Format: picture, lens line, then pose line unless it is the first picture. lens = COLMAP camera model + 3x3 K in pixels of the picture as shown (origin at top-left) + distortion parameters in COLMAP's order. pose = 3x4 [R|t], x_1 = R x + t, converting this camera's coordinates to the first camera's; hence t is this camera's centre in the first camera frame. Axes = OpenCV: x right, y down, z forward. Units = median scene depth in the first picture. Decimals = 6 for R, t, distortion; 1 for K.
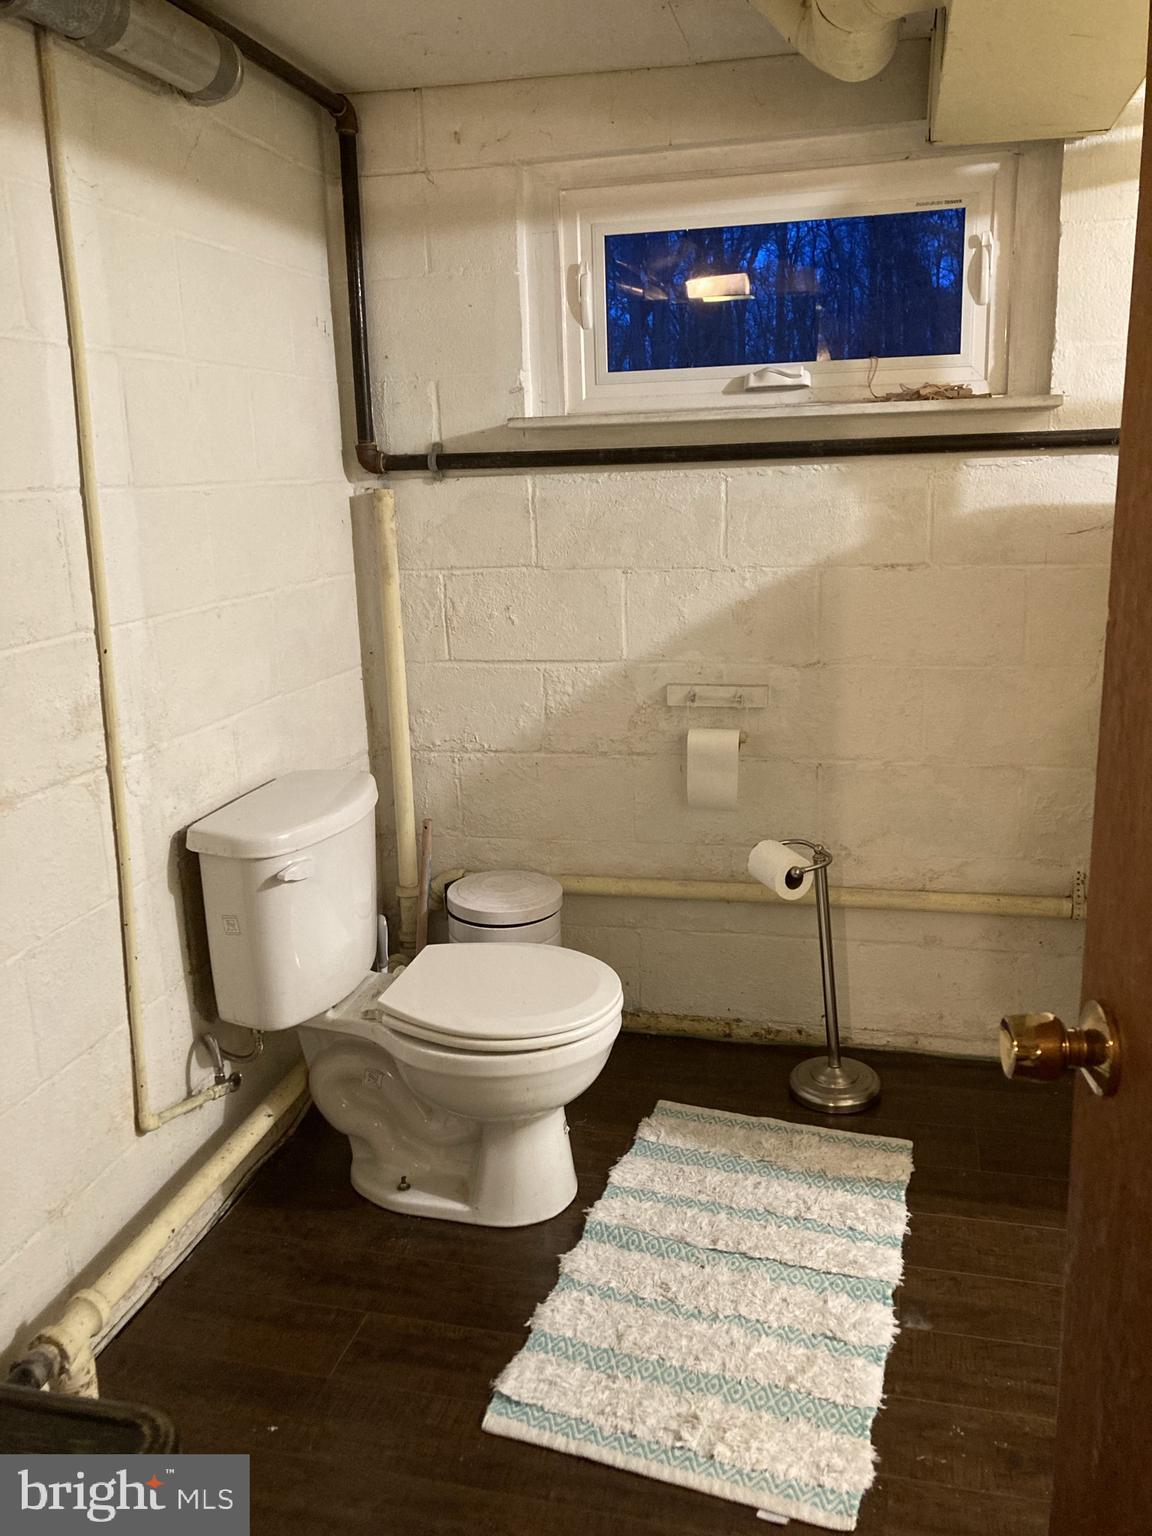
lens RADIAL K [[1265.8, 0, 572.1], [0, 1265.8, 765.2], [0, 0, 1]] dist [0.014383, 0.005829]
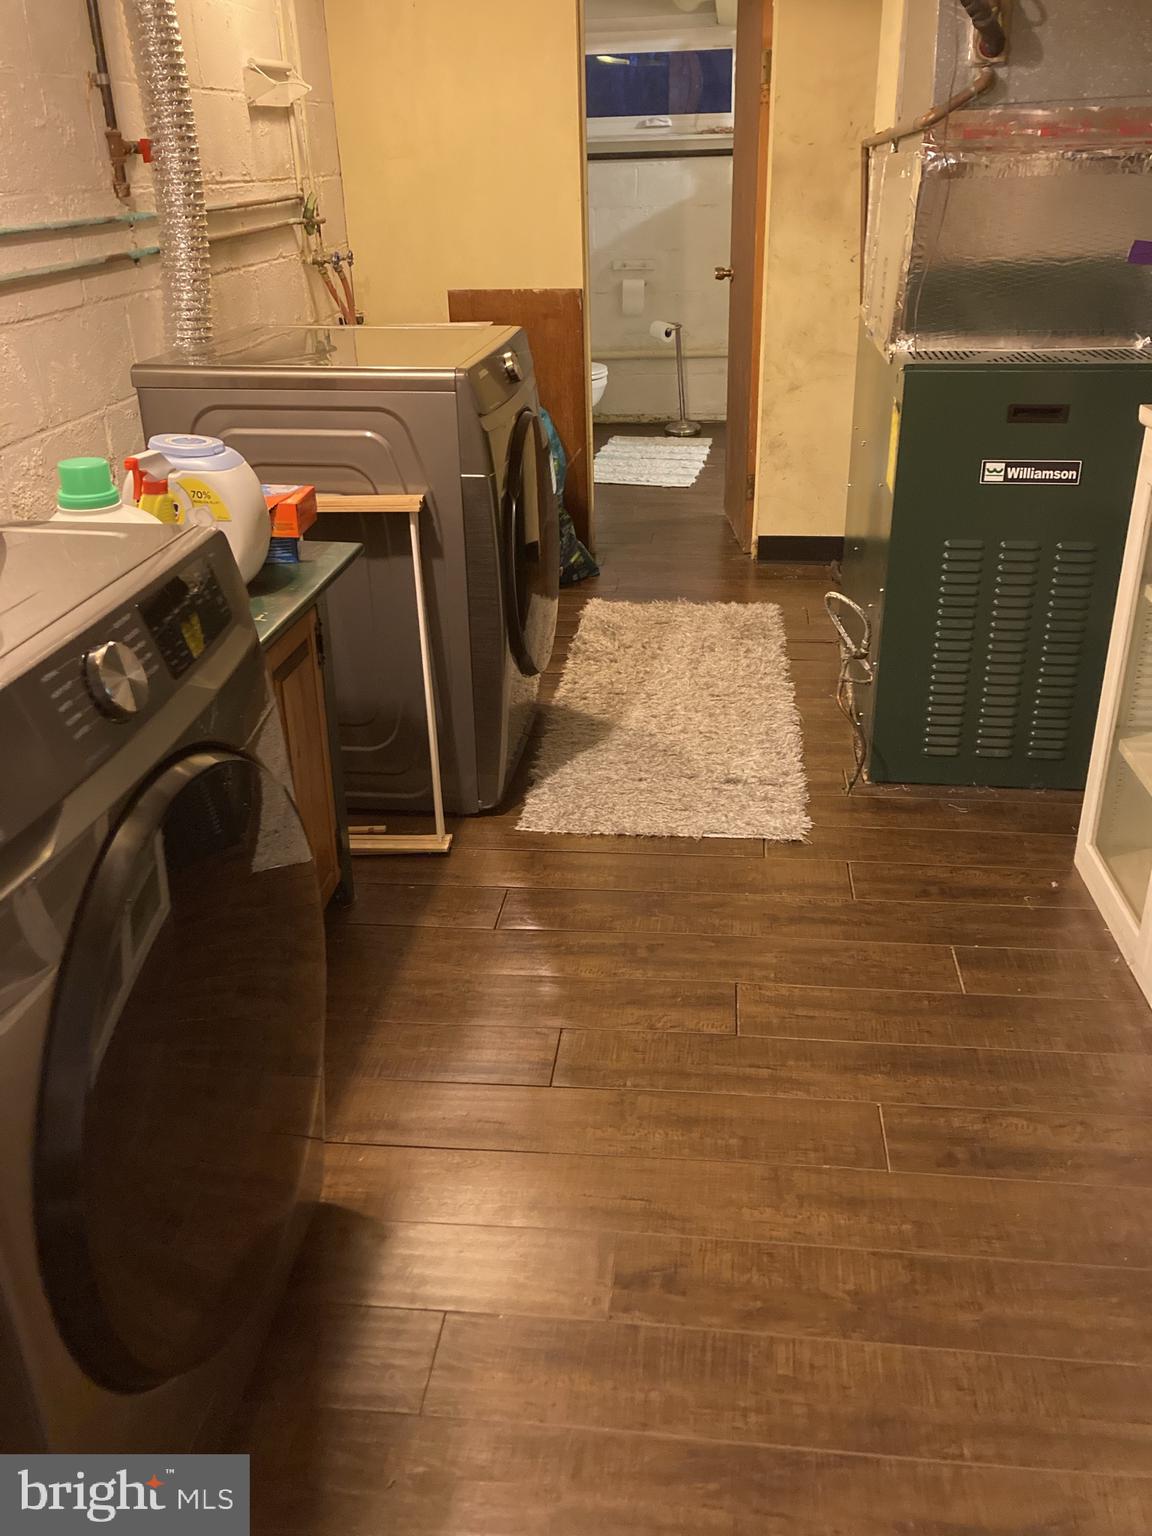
lens RADIAL K [[1265.8, 0, 581.7], [0, 1265.8, 770.6], [0, 0, 1]] dist [0.014383, 0.005829]
pose [[0.991097, -0.049787, 0.123486, -0.337775], [0.024294, 0.979507, 0.199937, 0.410522], [-0.130909, -0.195157, 0.971996, -1.551909]]
